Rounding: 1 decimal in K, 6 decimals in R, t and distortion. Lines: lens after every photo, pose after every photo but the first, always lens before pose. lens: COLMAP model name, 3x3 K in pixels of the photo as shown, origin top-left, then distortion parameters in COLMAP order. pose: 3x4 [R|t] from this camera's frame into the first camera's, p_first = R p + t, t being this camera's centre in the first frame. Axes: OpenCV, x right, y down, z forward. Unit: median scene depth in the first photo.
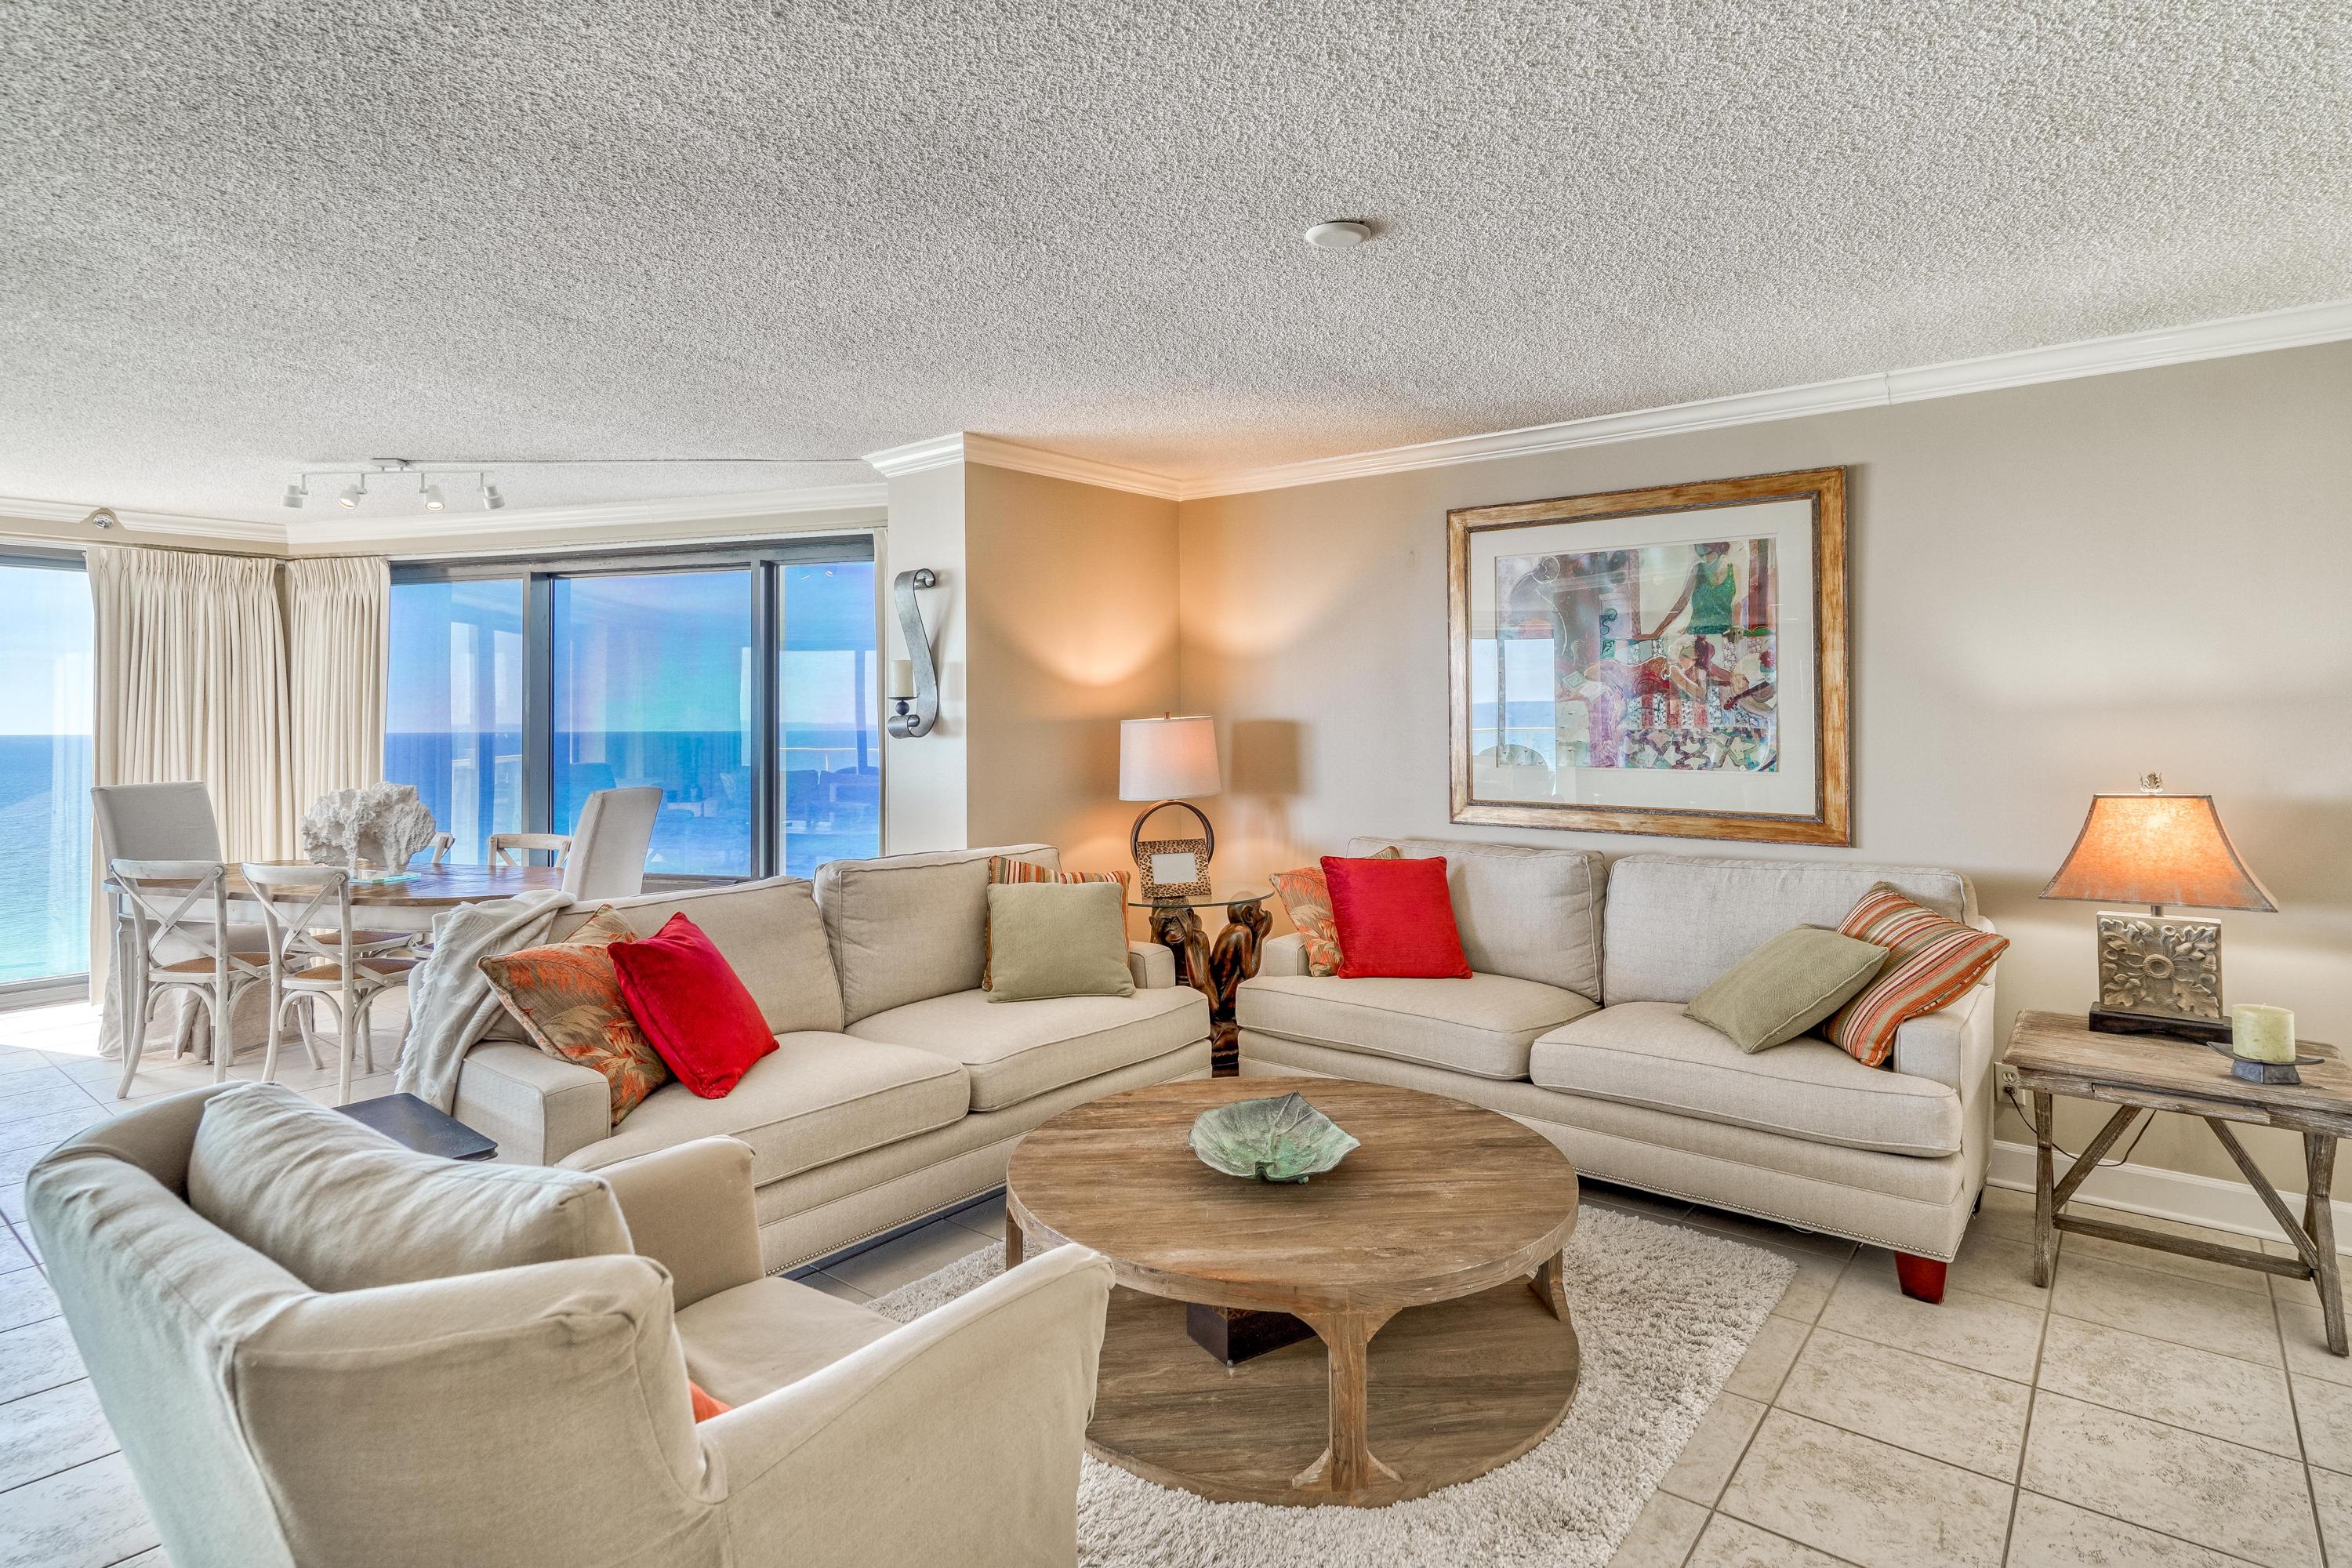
lens RADIAL K [[1210.2, 0, 1184.7], [0, 1210.2, 696.5], [0, 0, 1]] dist [0.000140, 0.000860]
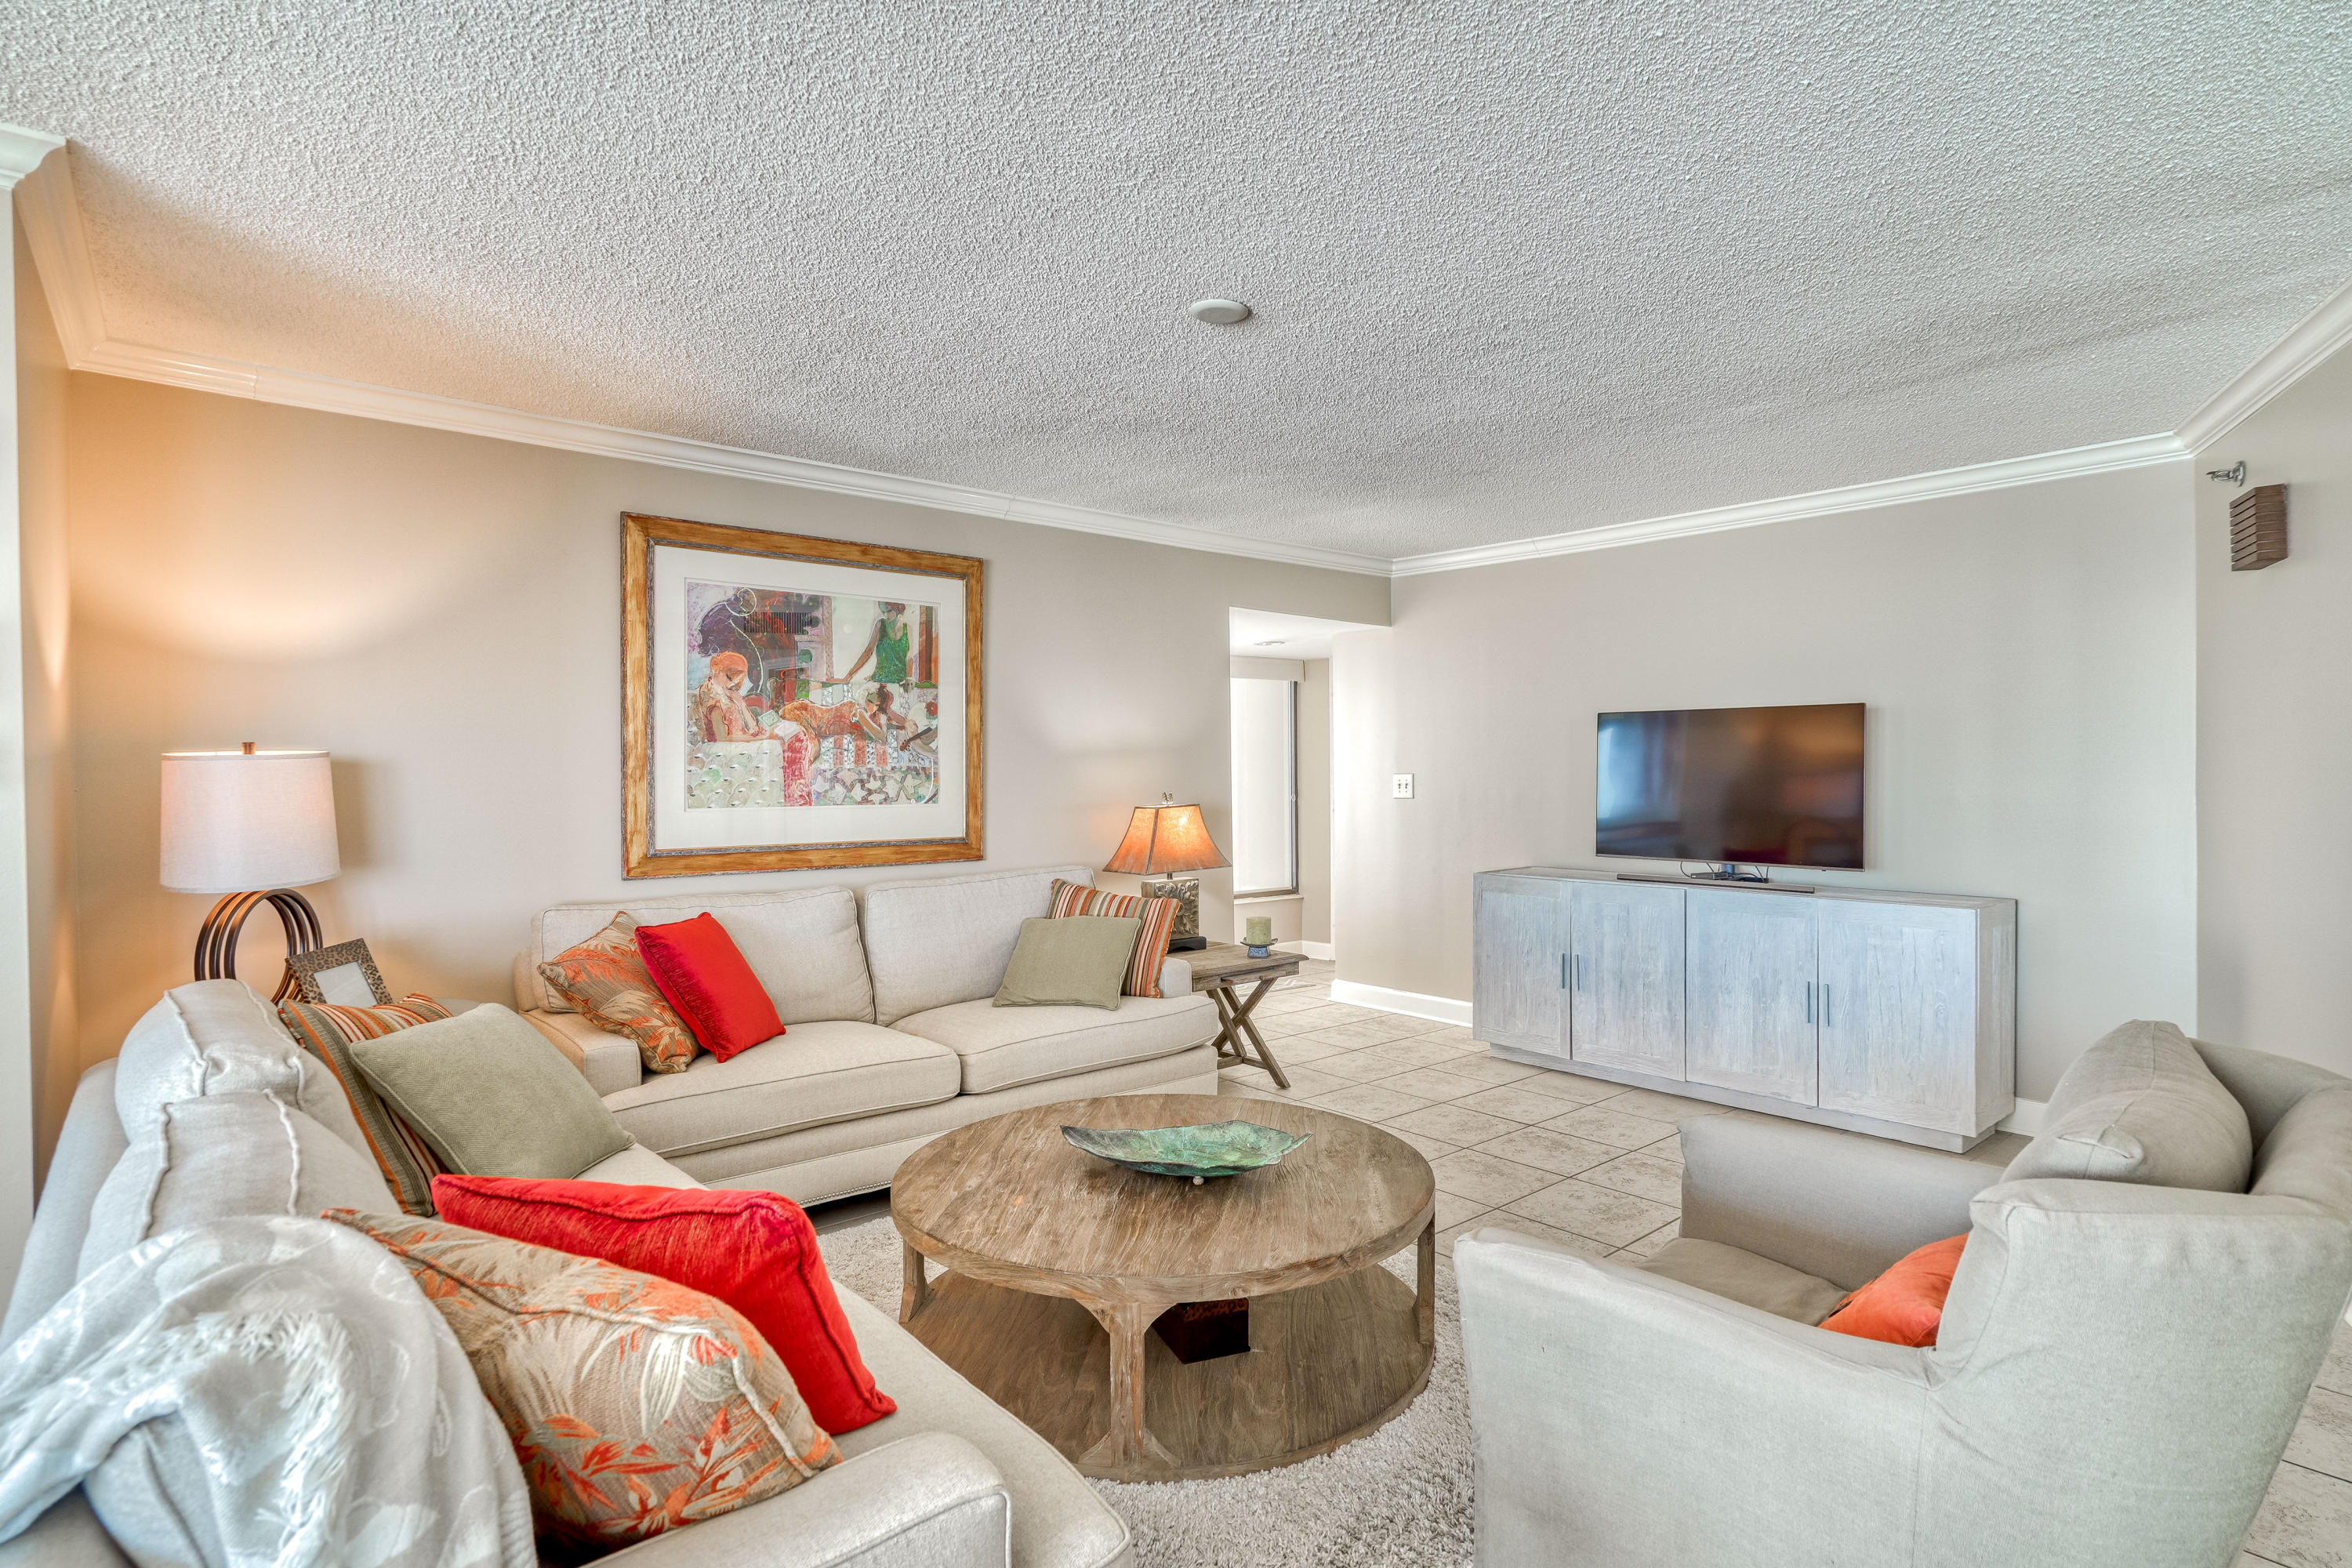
lens RADIAL K [[1218.4, 0, 1171.6], [0, 1218.4, 773.8], [0, 0, 1]] dist [0.000869, 0.000102]
pose [[0.195810, -0.001618, 0.980641, -0.616682], [-0.014953, 0.999877, 0.004635, 0.023090], [-0.980528, -0.015571, 0.195762, 0.515182]]
